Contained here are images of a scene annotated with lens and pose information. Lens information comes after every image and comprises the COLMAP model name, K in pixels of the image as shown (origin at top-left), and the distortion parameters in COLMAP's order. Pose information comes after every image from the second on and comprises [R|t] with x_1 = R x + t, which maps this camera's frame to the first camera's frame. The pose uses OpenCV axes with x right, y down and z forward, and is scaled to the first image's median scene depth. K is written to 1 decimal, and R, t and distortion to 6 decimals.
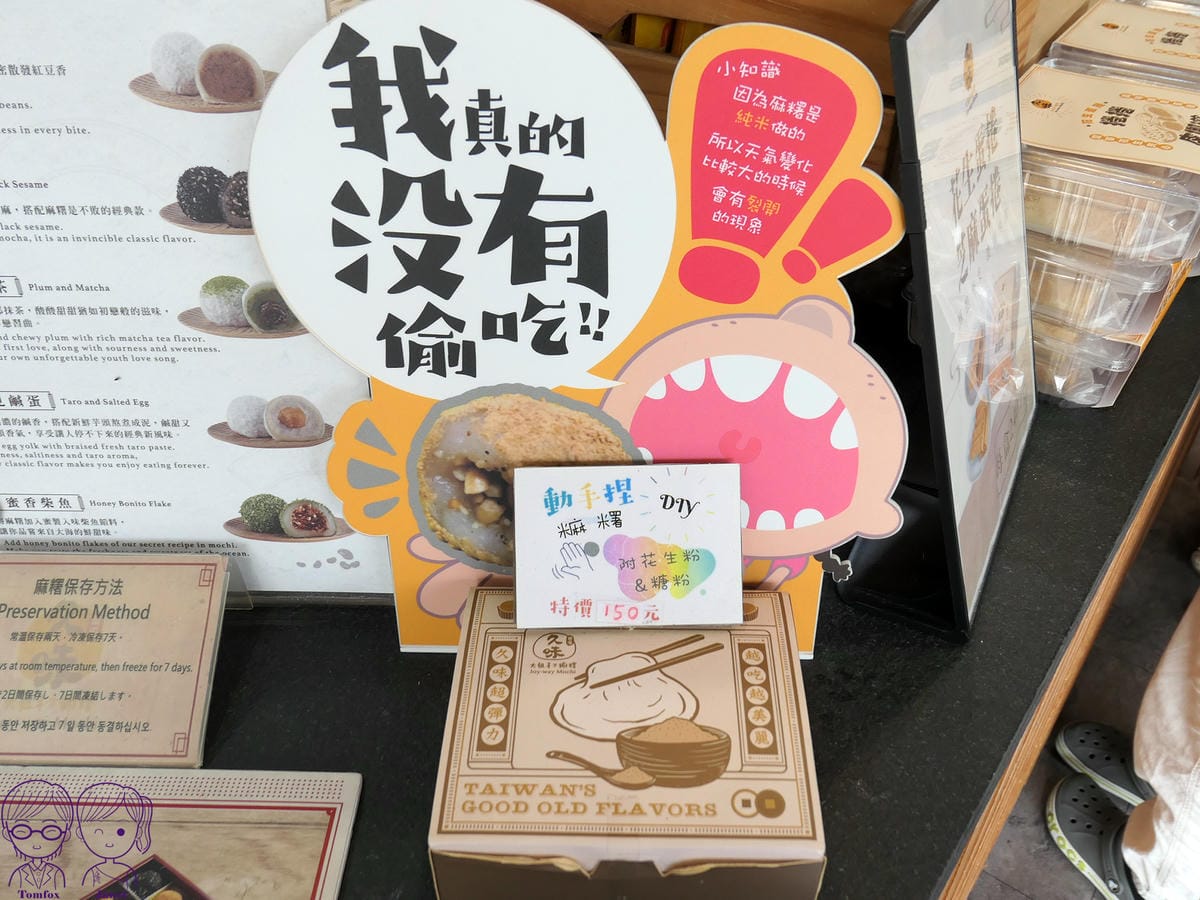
lens RADIAL K [[1029.1, 0, 598.7], [0, 1029.1, 446.3], [0, 0, 1]] dist [-0.018368, 0.024046]
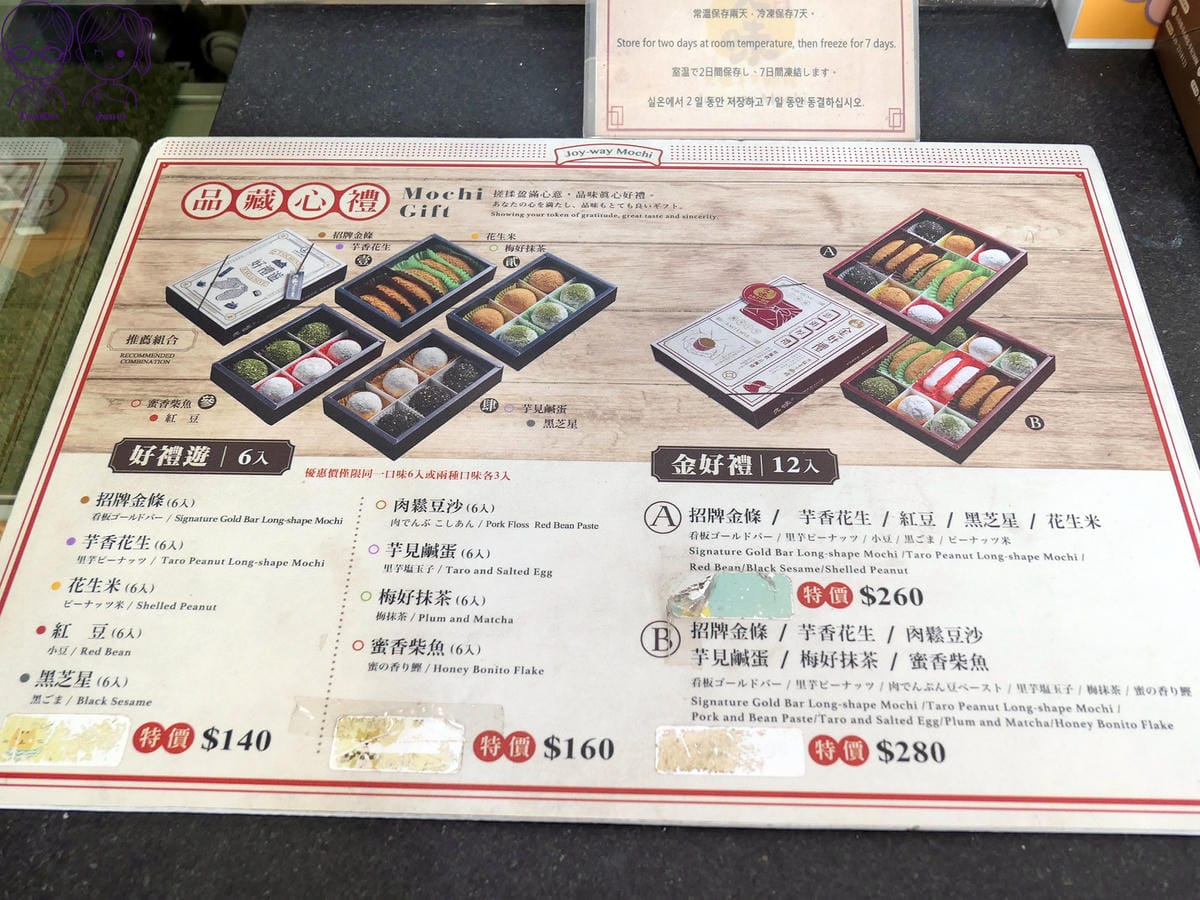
lens RADIAL K [[1029.1, 0, 585.1], [0, 1029.1, 457.8], [0, 0, 1]] dist [-0.018368, 0.024046]
pose [[0.999934, -0.010356, -0.005056, -0.685051], [0.011316, 0.965321, 0.260819, 0.336877], [0.002180, -0.260859, 0.965375, -0.001031]]
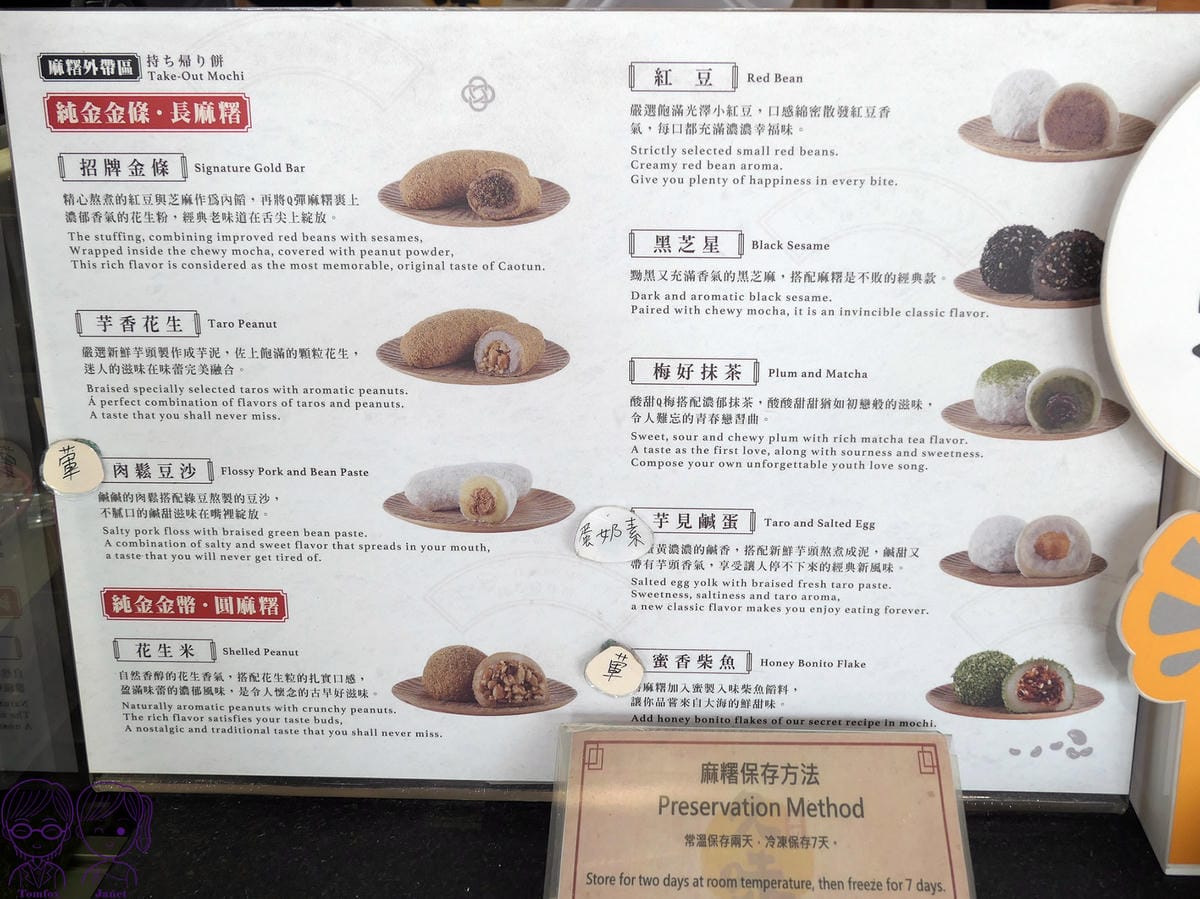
lens RADIAL K [[1084.3, 0, 645.5], [0, 1084.3, 421.2], [0, 0, 1]] dist [-0.016832, 0.007316]
pose [[0.999921, 0.005145, -0.011467, -0.606921], [-0.008234, 0.957473, -0.288405, 0.124108], [0.009495, 0.288477, 0.957440, 0.172540]]
